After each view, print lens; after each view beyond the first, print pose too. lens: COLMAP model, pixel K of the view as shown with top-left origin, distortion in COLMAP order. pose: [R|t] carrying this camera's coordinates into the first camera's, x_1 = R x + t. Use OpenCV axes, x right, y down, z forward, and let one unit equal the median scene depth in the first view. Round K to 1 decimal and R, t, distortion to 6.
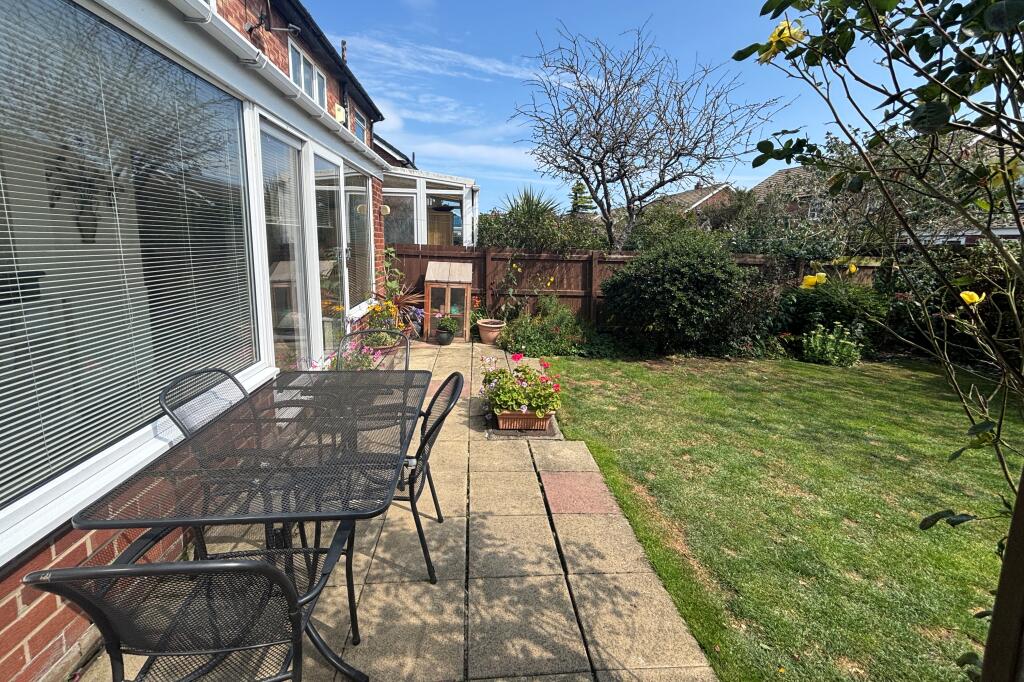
lens RADIAL K [[413.0, 0, 509.5], [0, 413.0, 297.5], [0, 0, 1]] dist [-0.001005, -0.000538]
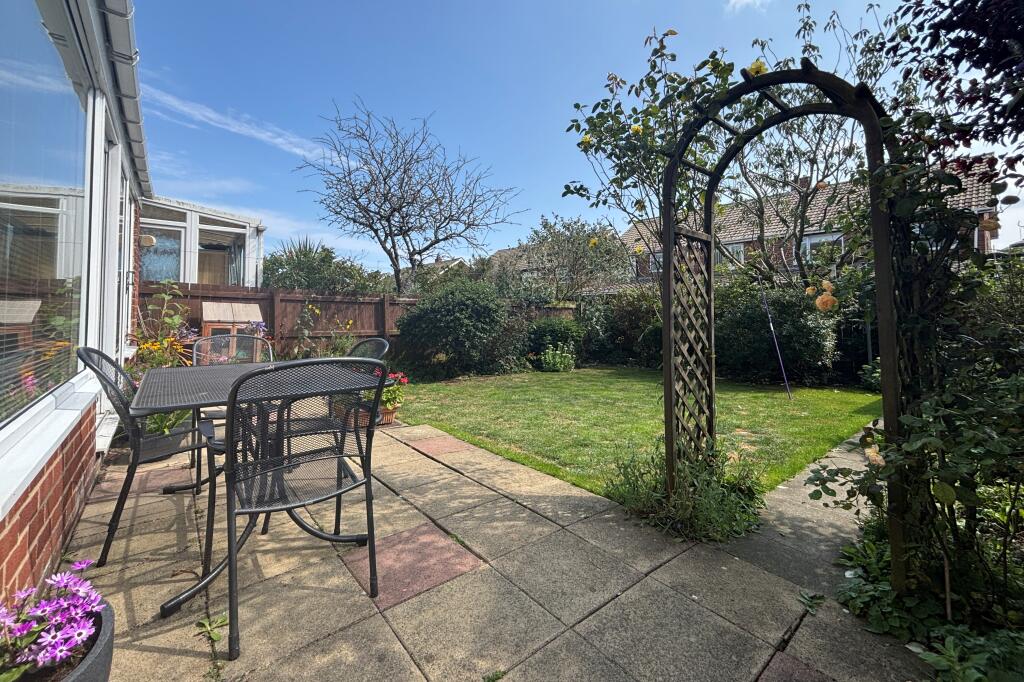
lens RADIAL K [[413.0, 0, 509.5], [0, 413.0, 297.5], [0, 0, 1]] dist [-0.001005, -0.000538]
pose [[0.824045, 0.009859, 0.566439, -0.160658], [0.086935, 0.985806, -0.143629, 0.092031], [-0.559815, 0.167600, 0.811491, -0.094817]]
